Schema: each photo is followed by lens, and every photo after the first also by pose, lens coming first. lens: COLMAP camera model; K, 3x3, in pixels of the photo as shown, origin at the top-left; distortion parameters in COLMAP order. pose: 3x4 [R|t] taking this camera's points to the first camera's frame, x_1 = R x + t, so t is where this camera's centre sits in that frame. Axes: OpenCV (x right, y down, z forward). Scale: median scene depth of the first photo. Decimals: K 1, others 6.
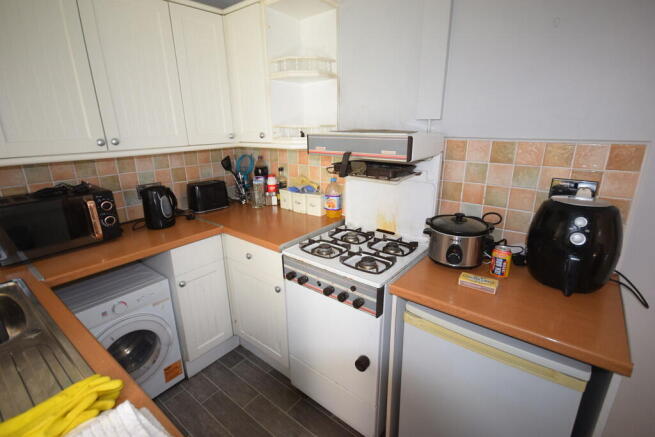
lens RADIAL K [[317.1, 0, 327.5], [0, 317.1, 219.9], [0, 0, 1]] dist [-0.001648, 0.000034]
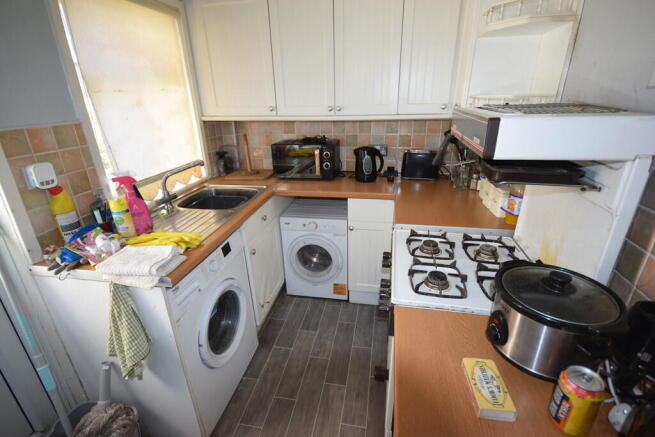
lens RADIAL K [[307.6, 0, 326.9], [0, 307.6, 217.6], [0, 0, 1]] dist [0.001183, -0.000096]
pose [[0.456049, 0.331409, -0.825946, 0.468224], [-0.246361, 0.938821, 0.240671, -0.099579], [0.855176, 0.093723, 0.509795, 0.295725]]
